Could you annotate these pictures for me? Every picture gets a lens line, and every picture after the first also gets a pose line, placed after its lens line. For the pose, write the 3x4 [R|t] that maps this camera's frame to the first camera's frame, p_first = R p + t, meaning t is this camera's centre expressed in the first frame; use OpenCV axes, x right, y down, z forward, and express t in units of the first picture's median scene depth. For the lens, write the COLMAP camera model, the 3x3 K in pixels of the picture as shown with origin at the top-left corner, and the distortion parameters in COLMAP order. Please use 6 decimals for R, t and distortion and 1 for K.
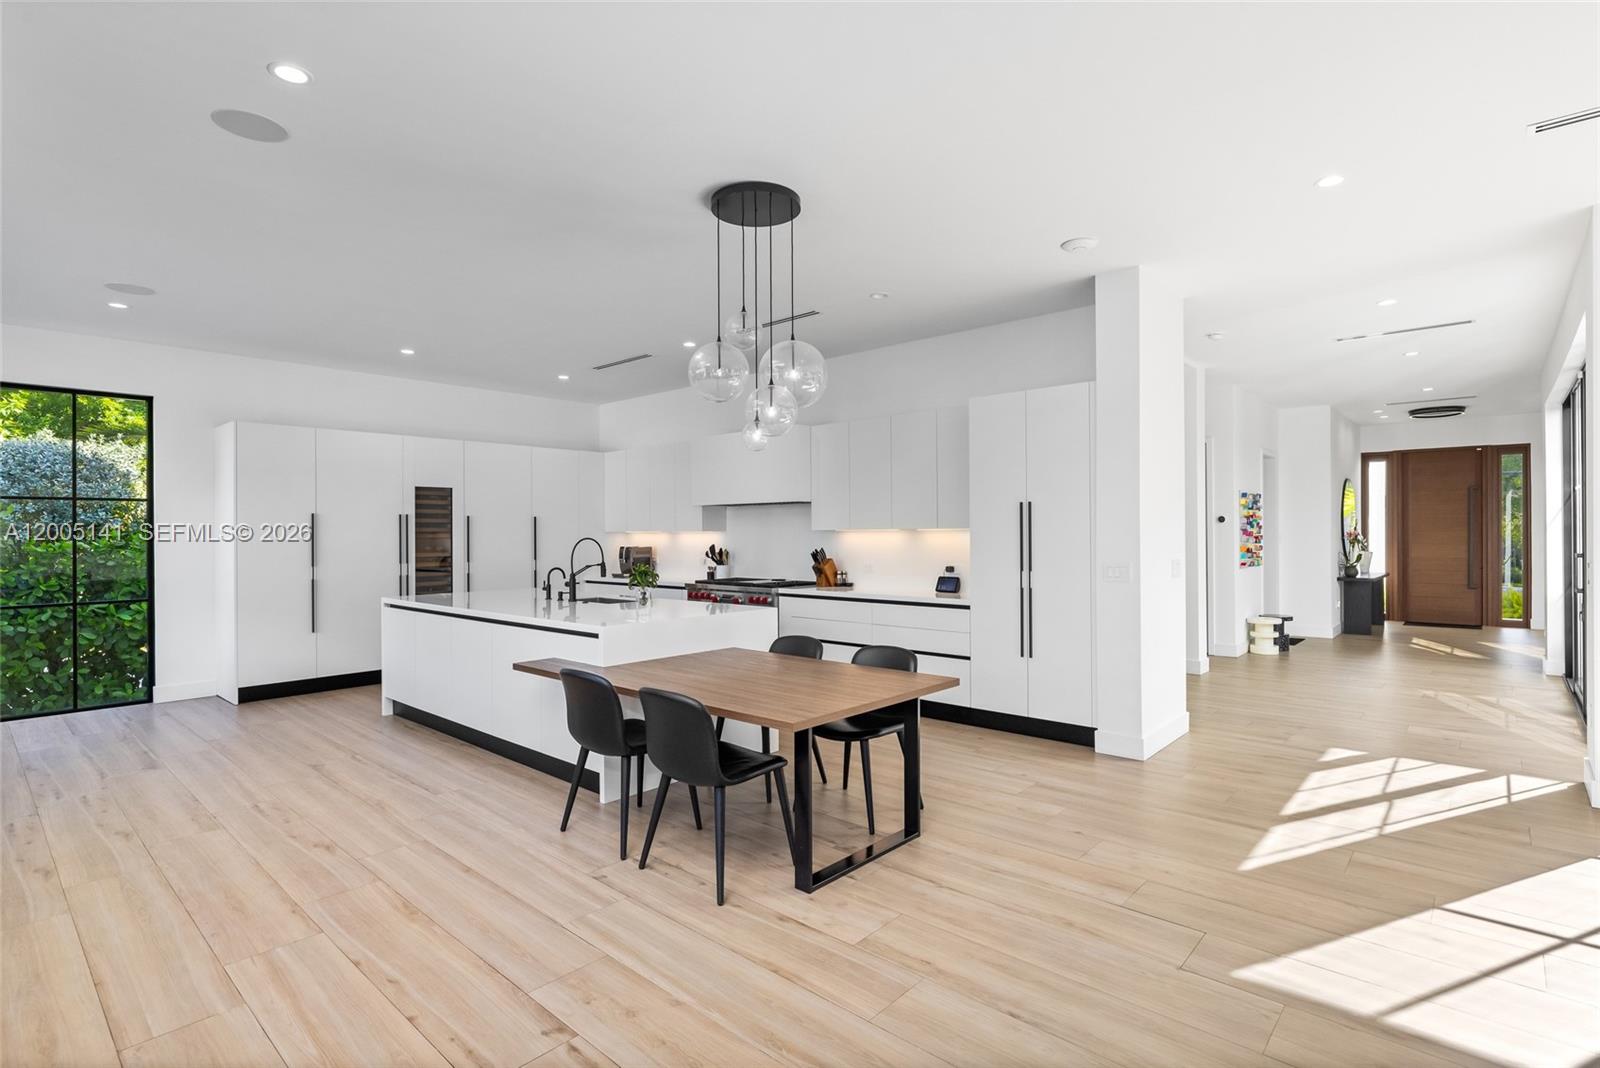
lens RADIAL K [[807.2, 0, 801.8], [0, 807.2, 533.7], [0, 0, 1]] dist [-0.007393, -0.000109]
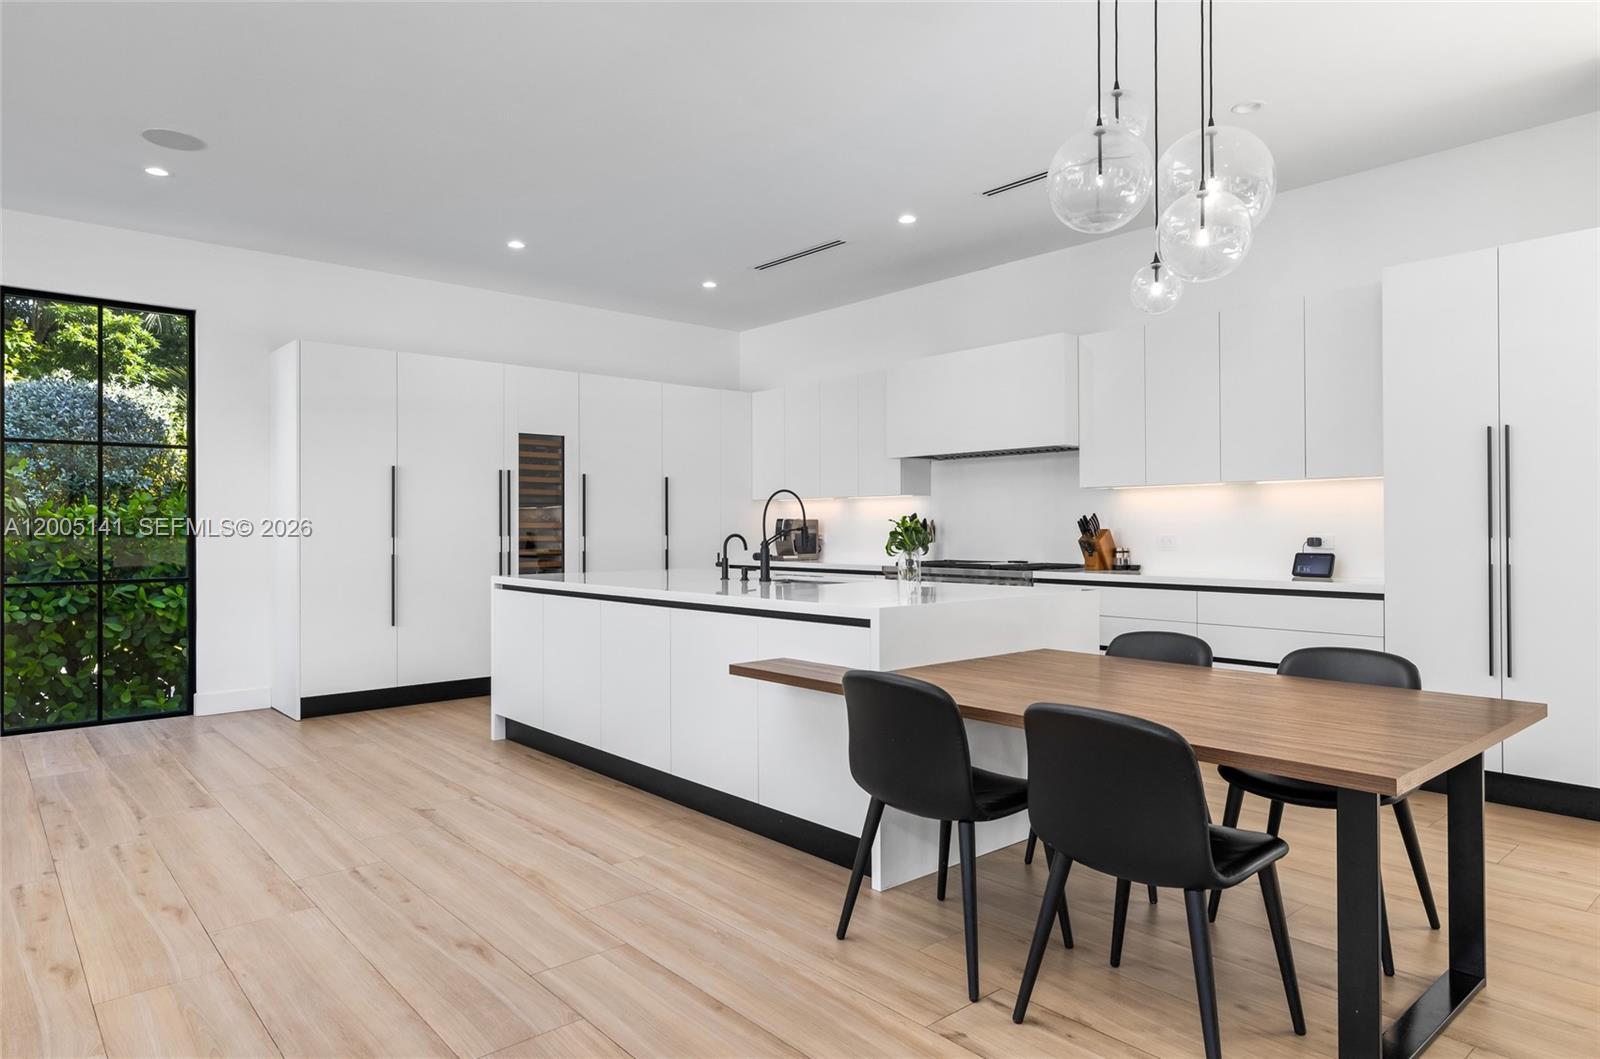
lens RADIAL K [[988.2, 0, 786.9], [0, 988.2, 527.2], [0, 0, 1]] dist [0.009274, -0.001092]
pose [[0.992367, 0.002600, -0.123288, -0.160984], [-0.002699, 0.999996, -0.000640, 0.037612], [0.123286, 0.000968, 0.992371, 0.163913]]
